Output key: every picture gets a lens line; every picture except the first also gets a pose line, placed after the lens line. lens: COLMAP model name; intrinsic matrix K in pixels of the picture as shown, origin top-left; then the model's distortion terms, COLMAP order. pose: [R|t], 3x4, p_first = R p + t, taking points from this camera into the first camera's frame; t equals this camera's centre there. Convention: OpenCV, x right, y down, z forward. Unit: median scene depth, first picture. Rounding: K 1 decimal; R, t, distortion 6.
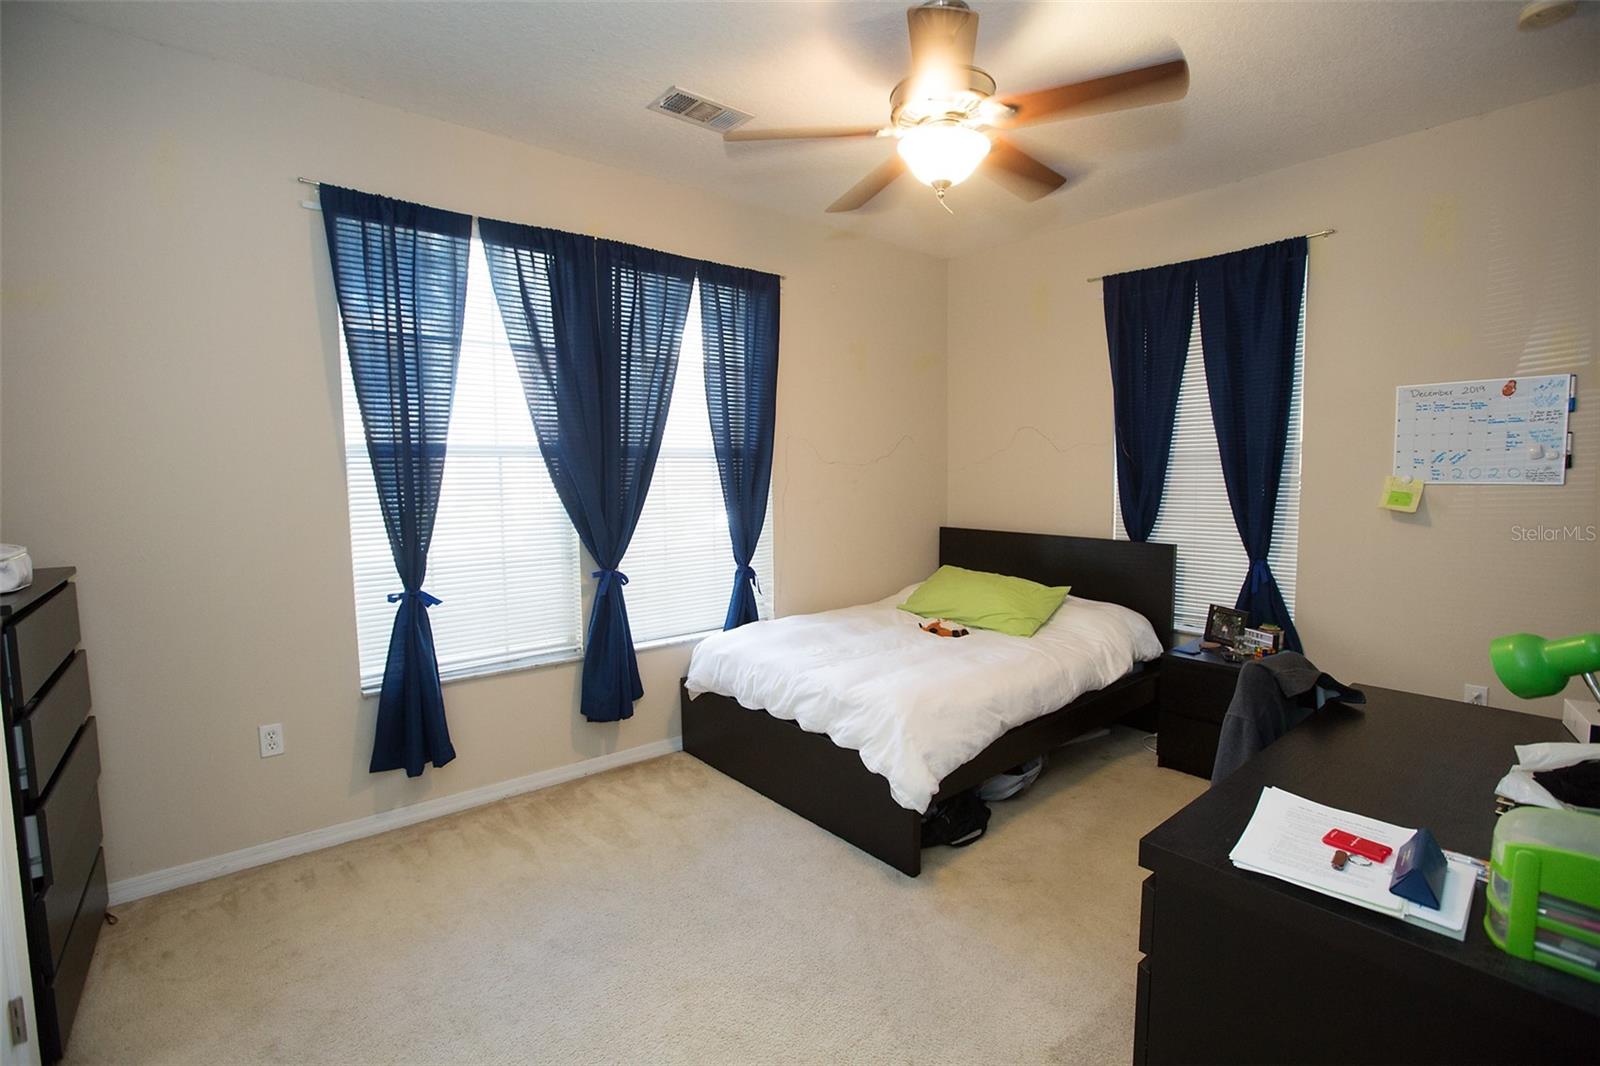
lens RADIAL K [[739.4, 0, 803.0], [0, 739.4, 526.4], [0, 0, 1]] dist [-0.048627, 0.008625]
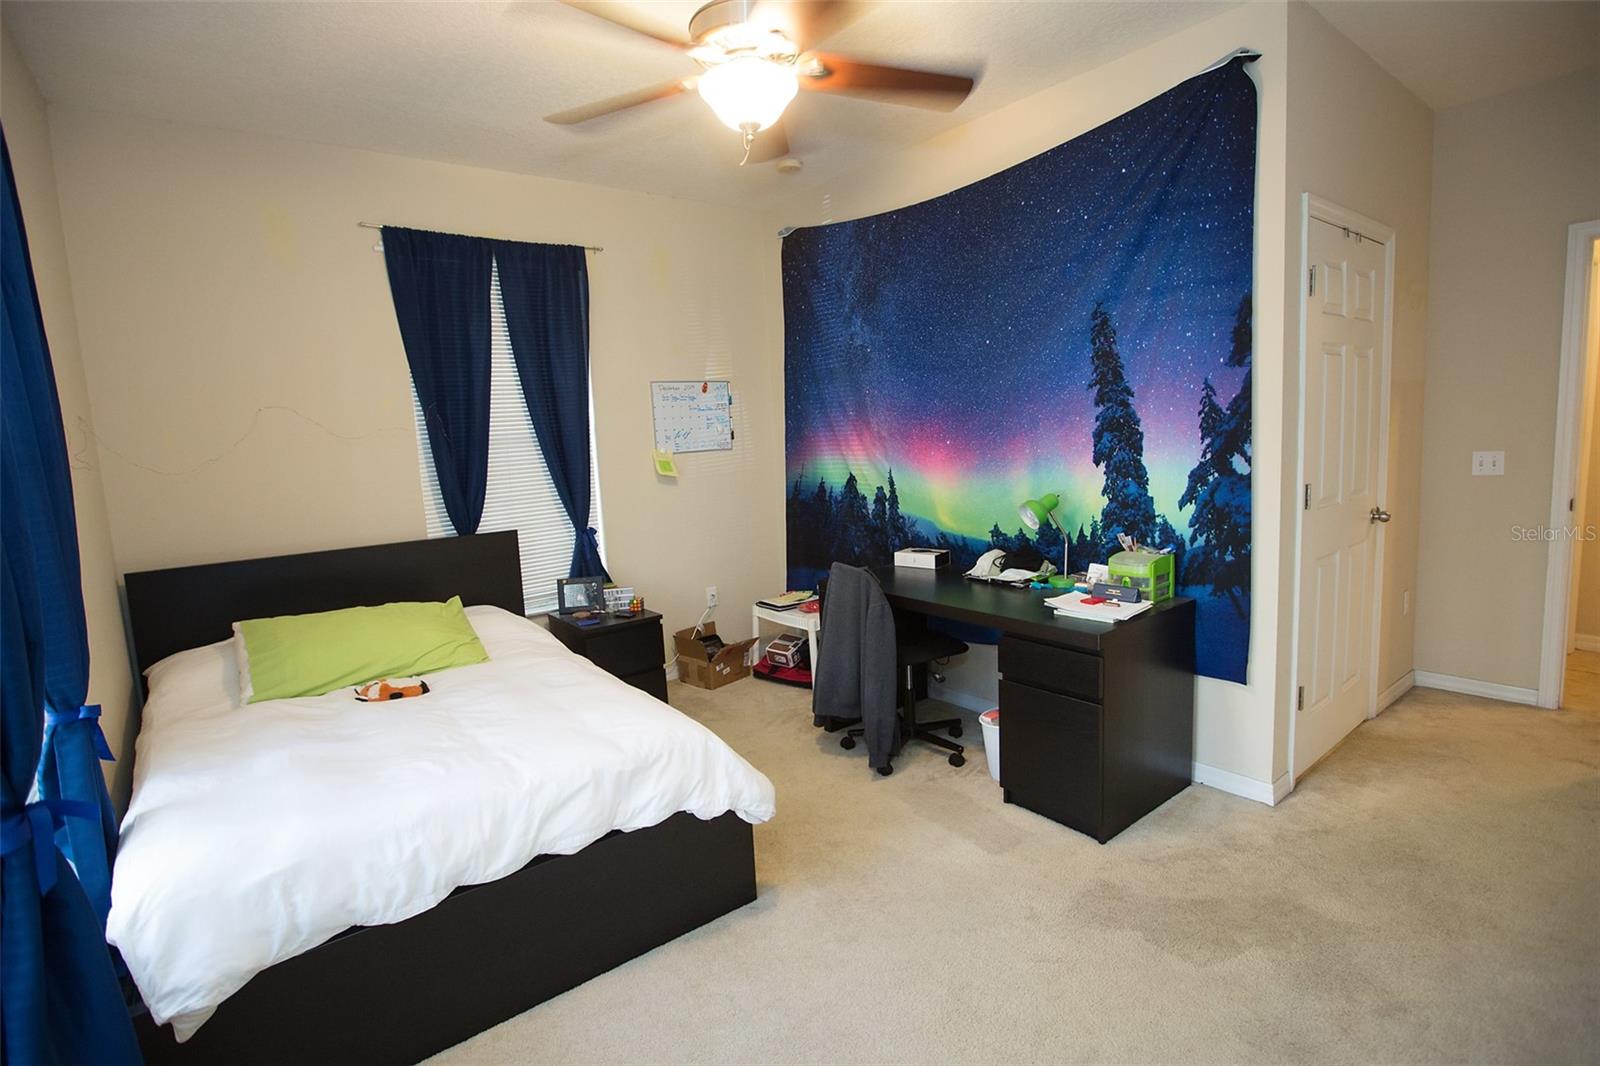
lens RADIAL K [[739.4, 0, 802.9], [0, 739.4, 528.4], [0, 0, 1]] dist [-0.048627, 0.008625]
pose [[0.038978, -0.119542, 0.992064, -0.546183], [0.129904, 0.984999, 0.113587, -0.045927], [-0.990760, 0.124446, 0.053923, 0.678834]]
